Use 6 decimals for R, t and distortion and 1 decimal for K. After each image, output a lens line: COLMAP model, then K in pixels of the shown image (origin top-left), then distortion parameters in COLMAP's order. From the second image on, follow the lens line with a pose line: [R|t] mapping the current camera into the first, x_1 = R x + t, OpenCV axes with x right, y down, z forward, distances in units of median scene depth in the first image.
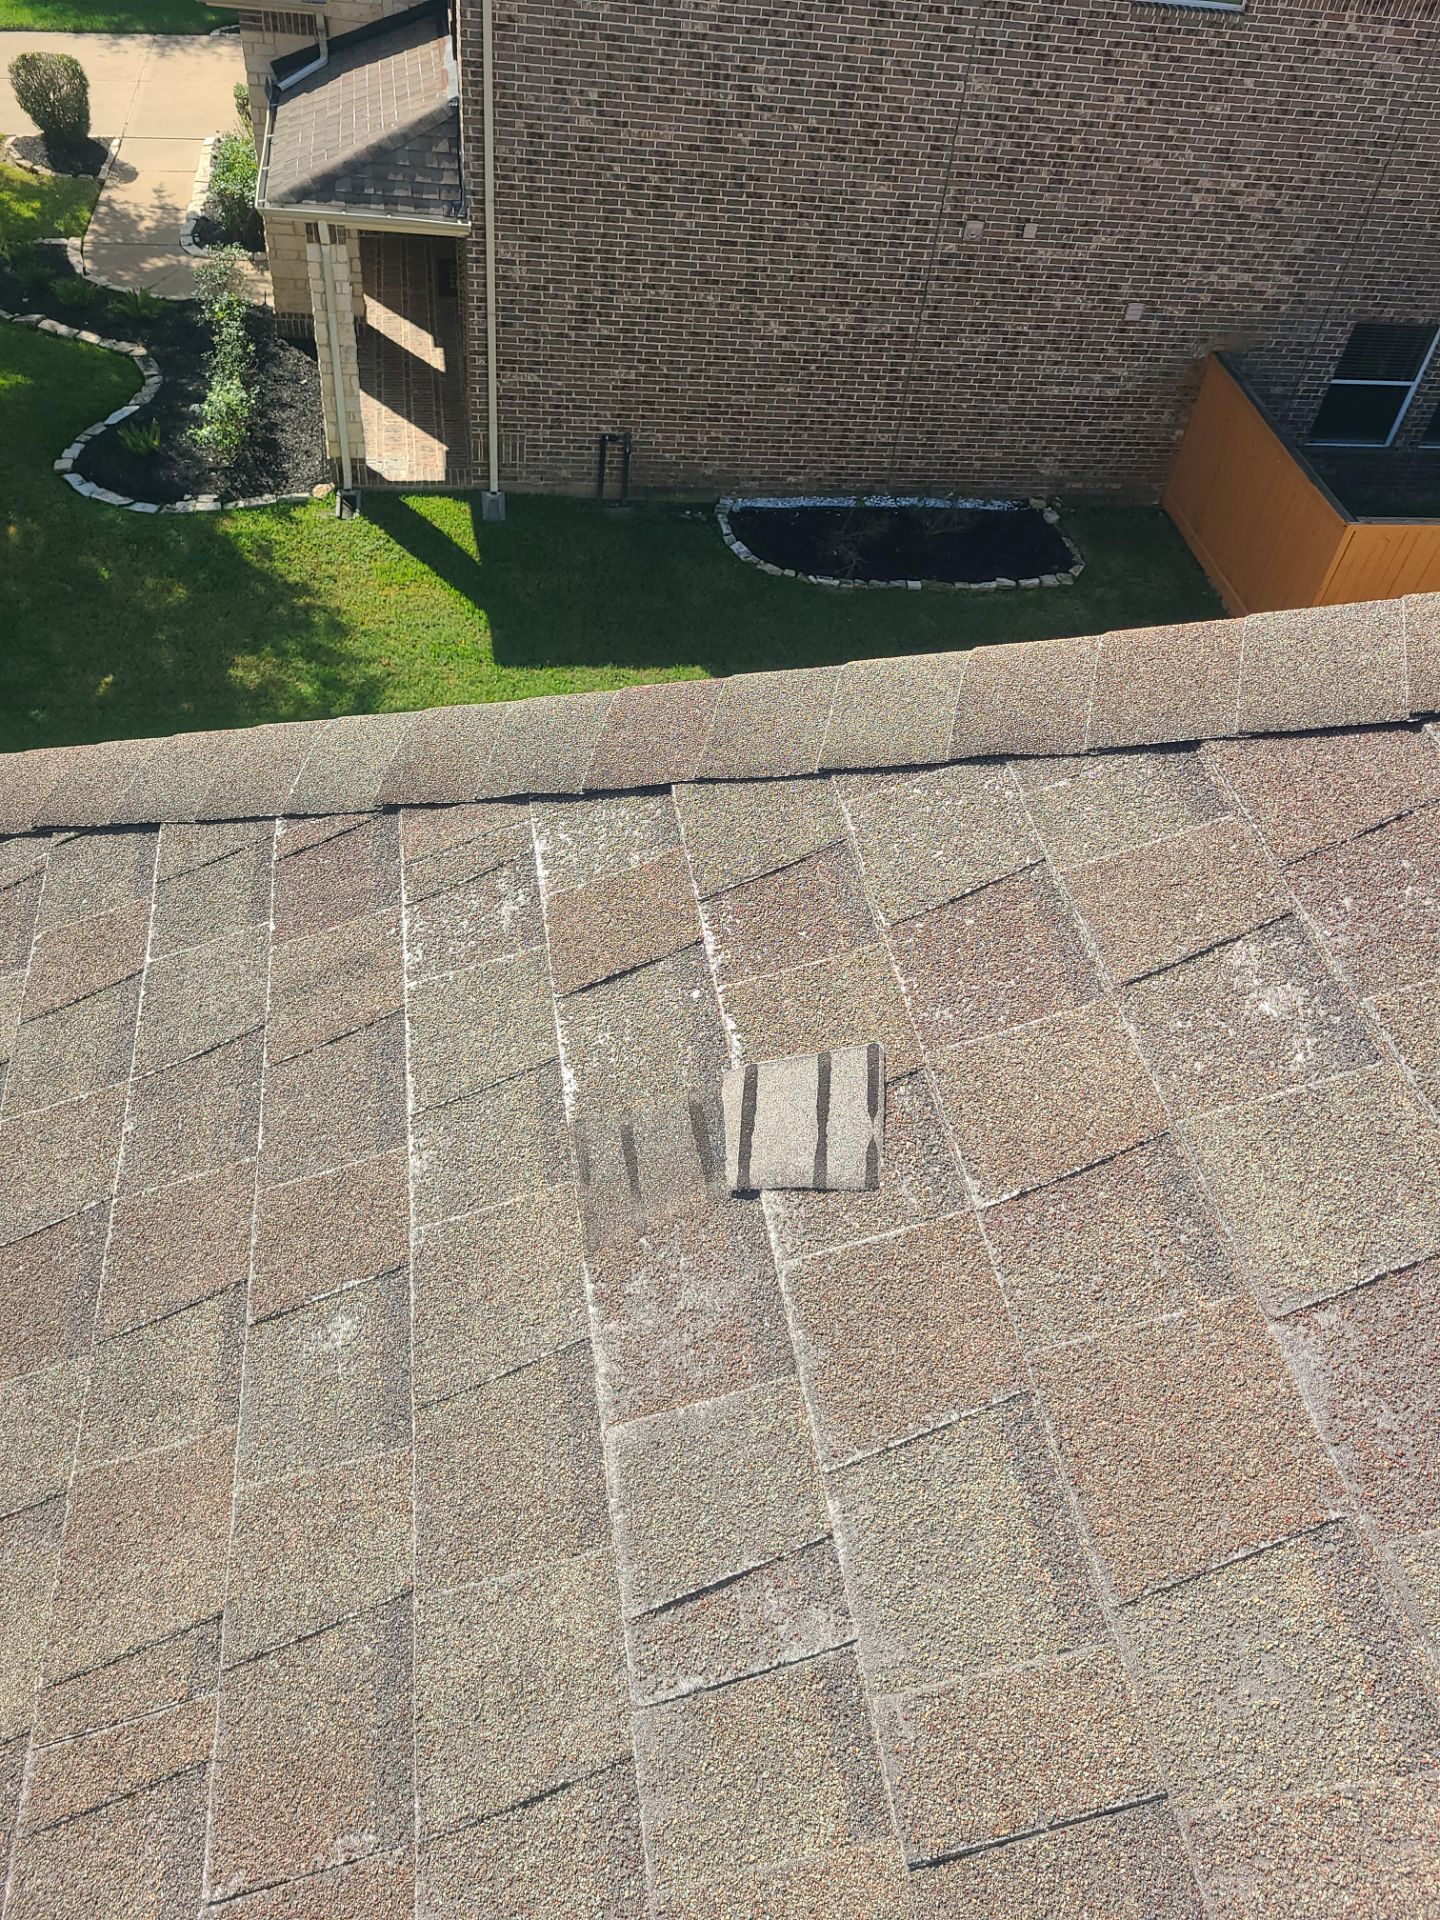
lens RADIAL K [[1427.1, 0, 726.3], [0, 1427.1, 976.0], [0, 0, 1]] dist [0.047147, -0.025727]
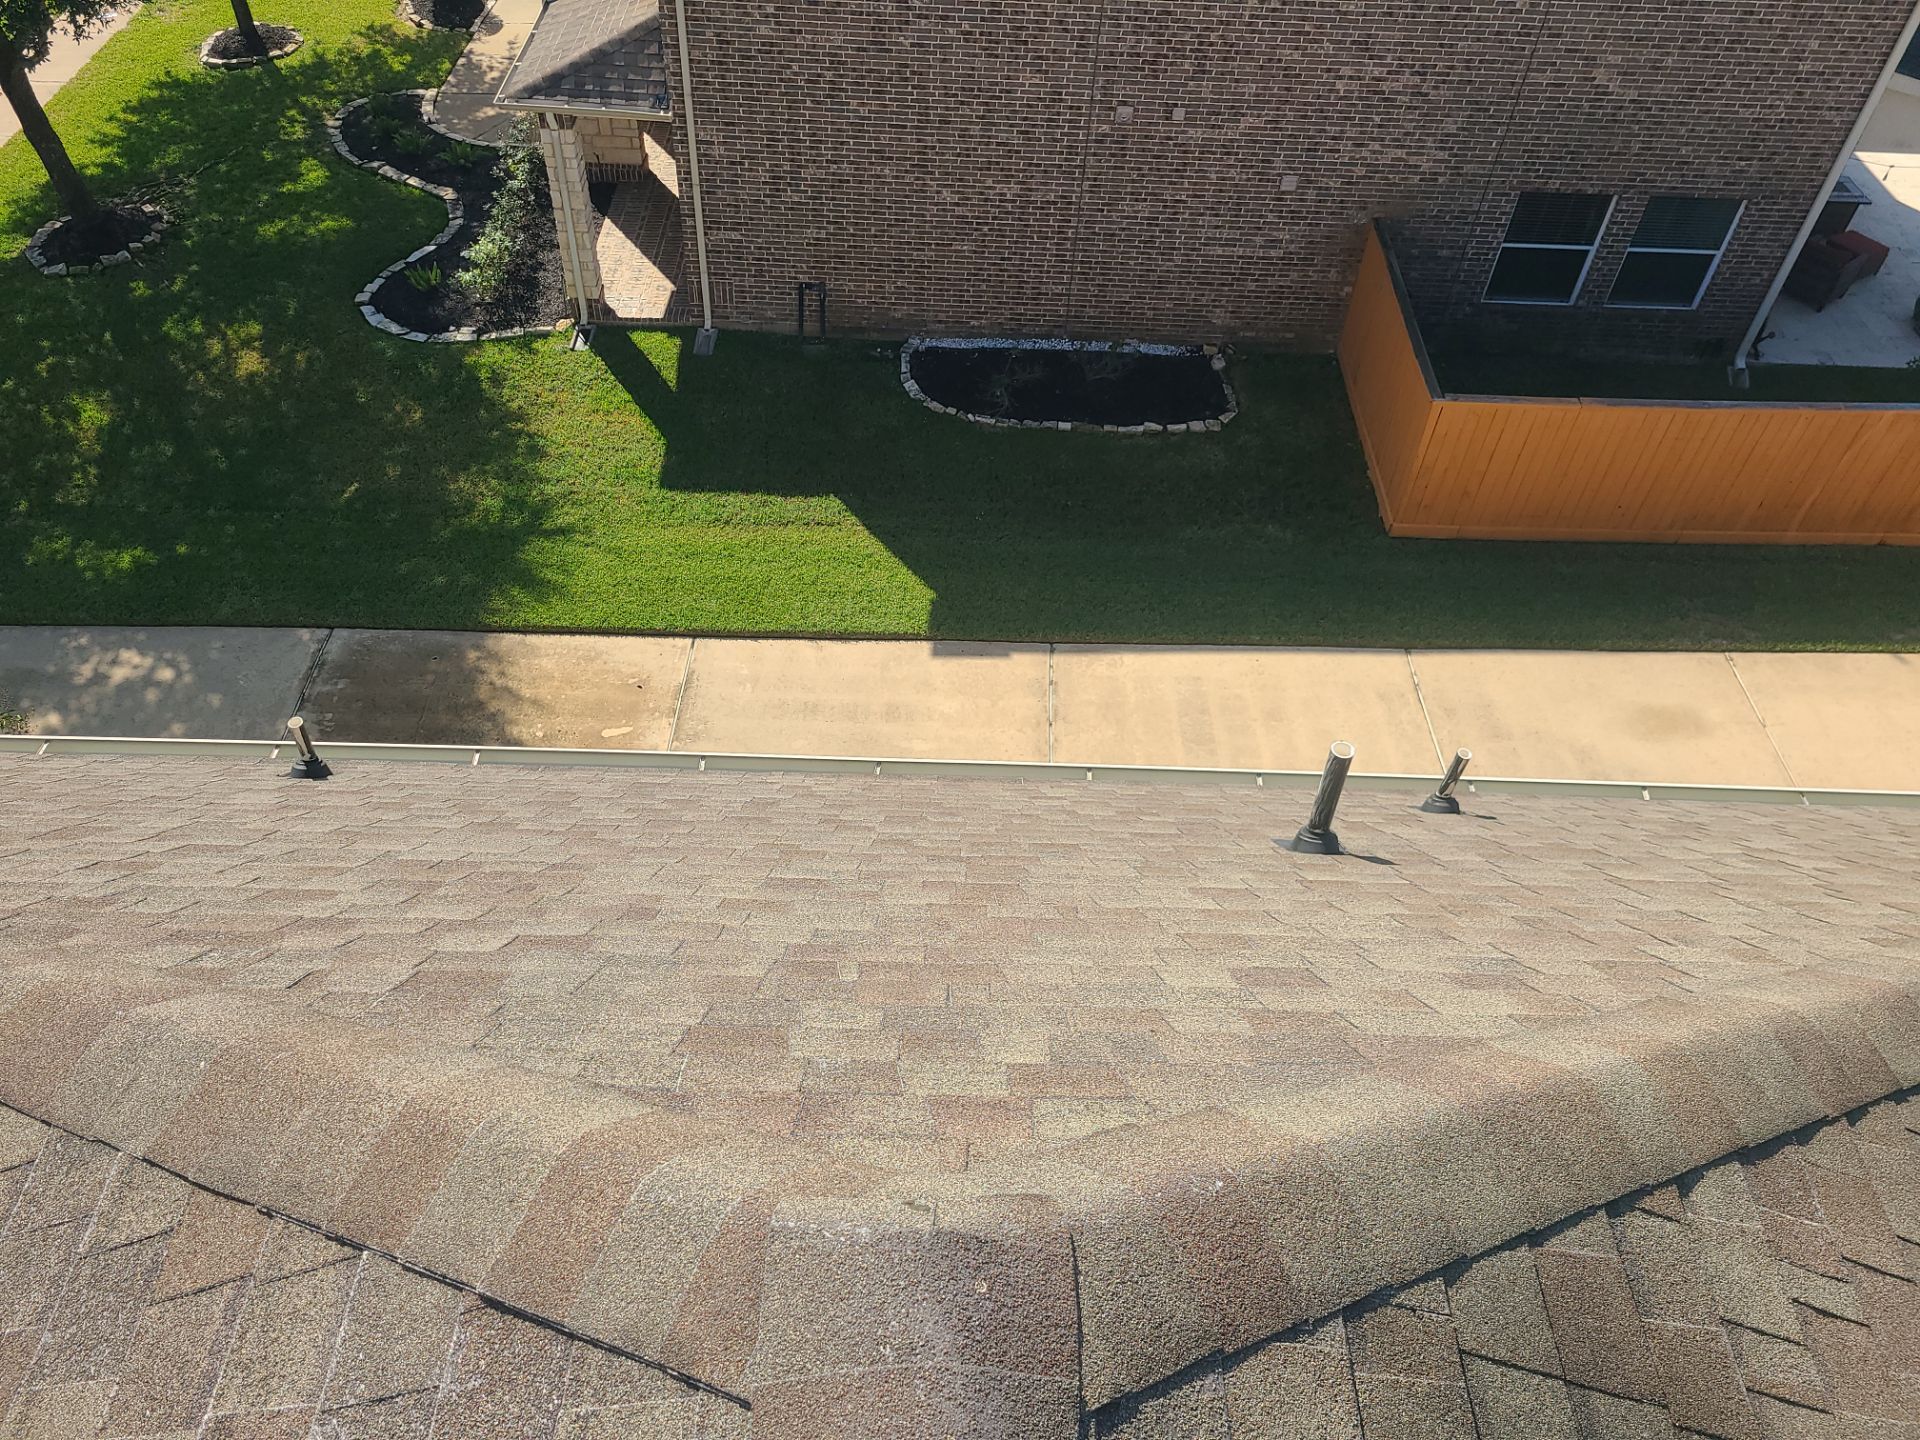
lens RADIAL K [[1427.1, 0, 955.0], [0, 1427.1, 699.5], [0, 0, 1]] dist [0.047147, -0.025727]
pose [[0.979955, 0.082484, -0.181343, 0.272923], [-0.082867, 0.996546, 0.005478, -0.064799], [0.181168, 0.009659, 0.983405, -0.095486]]
